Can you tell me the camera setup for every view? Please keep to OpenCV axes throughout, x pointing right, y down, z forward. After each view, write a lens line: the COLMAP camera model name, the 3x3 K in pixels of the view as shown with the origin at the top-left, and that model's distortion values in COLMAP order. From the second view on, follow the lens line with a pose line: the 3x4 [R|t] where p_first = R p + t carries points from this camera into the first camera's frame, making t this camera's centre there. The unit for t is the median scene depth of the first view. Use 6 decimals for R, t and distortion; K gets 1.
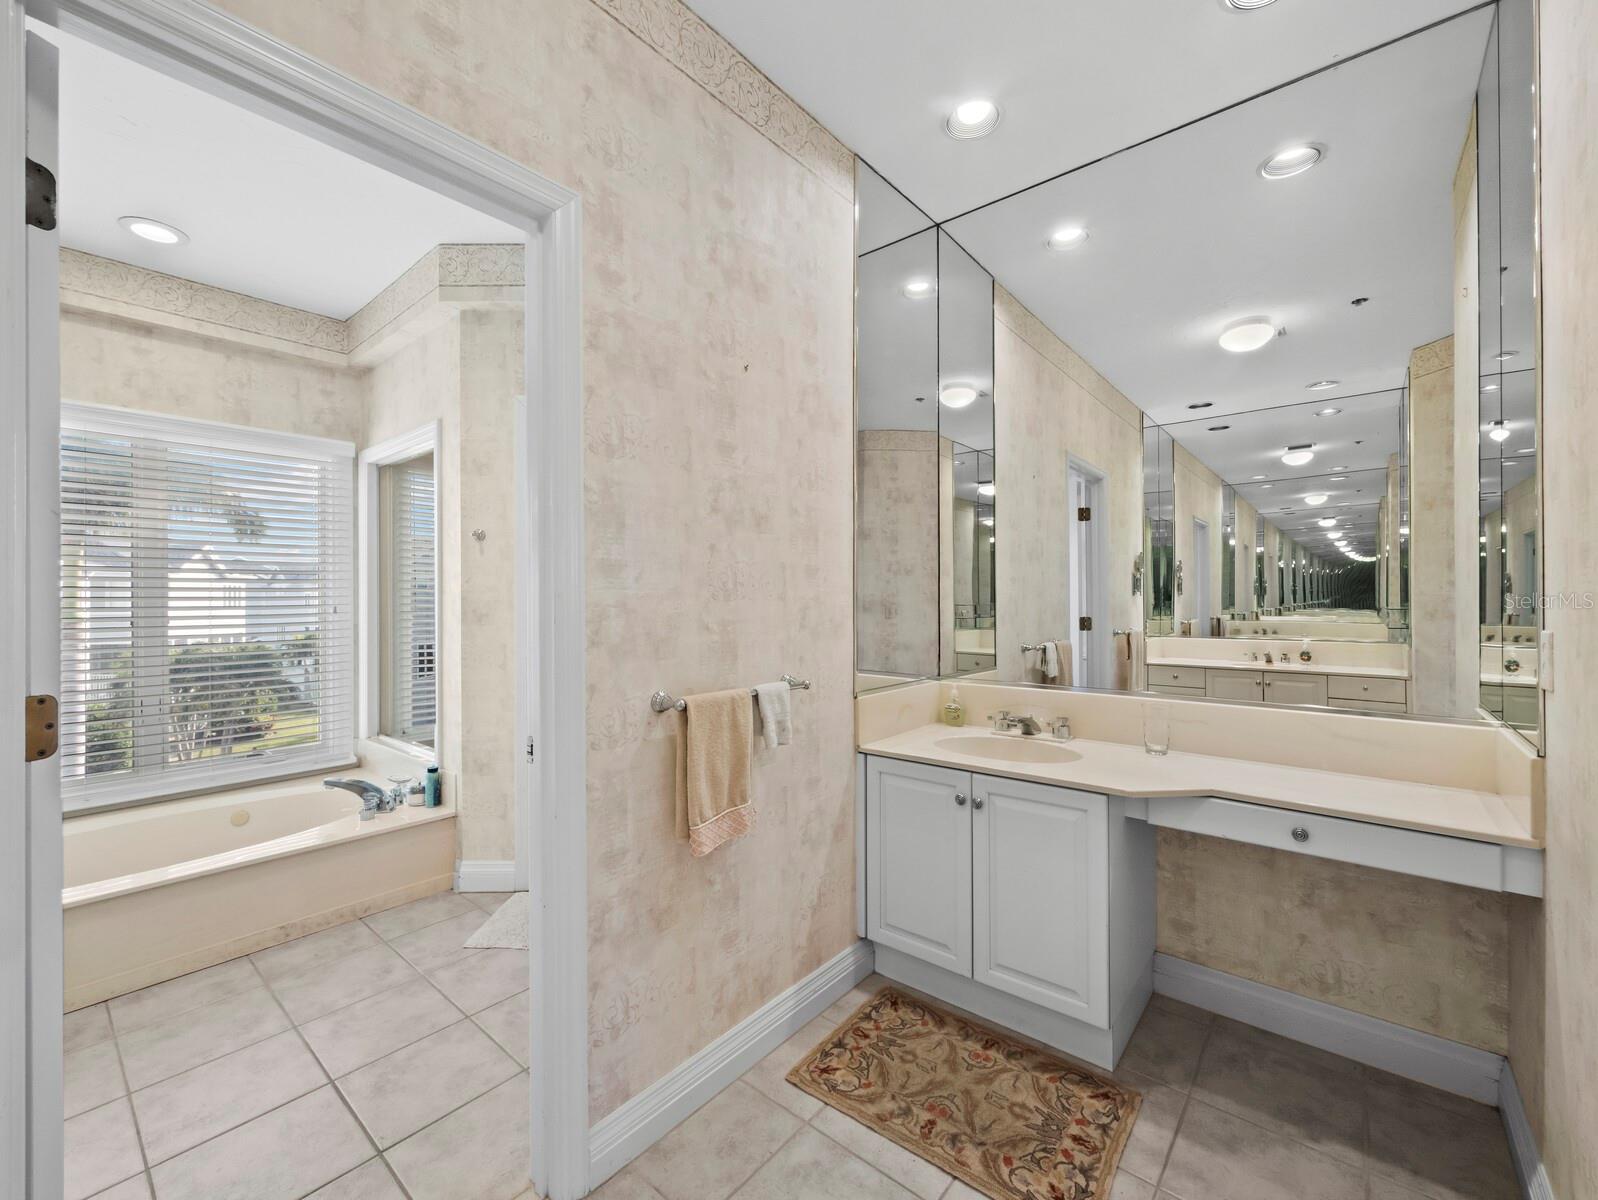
lens RADIAL K [[675.0, 0, 807.0], [0, 675.0, 598.4], [0, 0, 1]] dist [-0.000830, 0.000262]
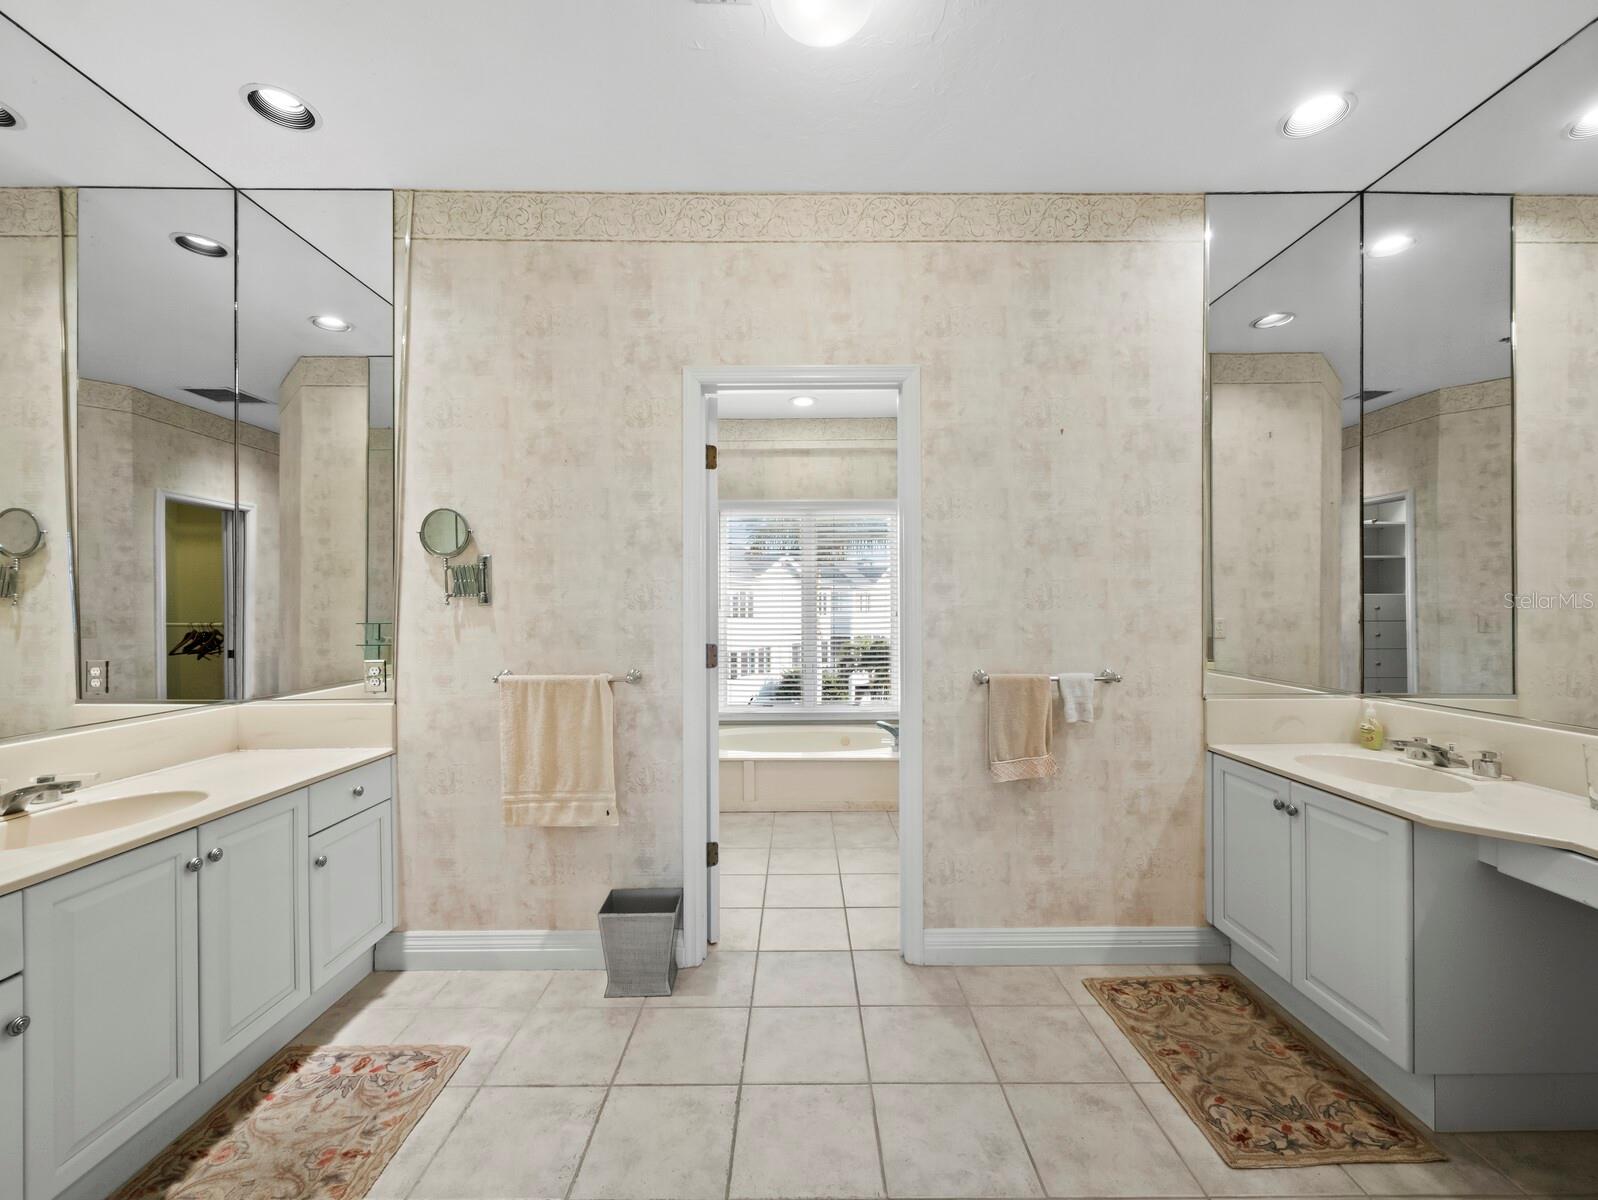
lens RADIAL K [[706.9, 0, 792.3], [0, 706.9, 605.6], [0, 0, 1]] dist [0.002346, 0.000068]
pose [[0.624285, 0.000328, -0.781197, 0.641678], [0.001650, 0.999997, 0.001739, -0.006925], [0.781195, -0.002375, 0.624282, -0.259067]]
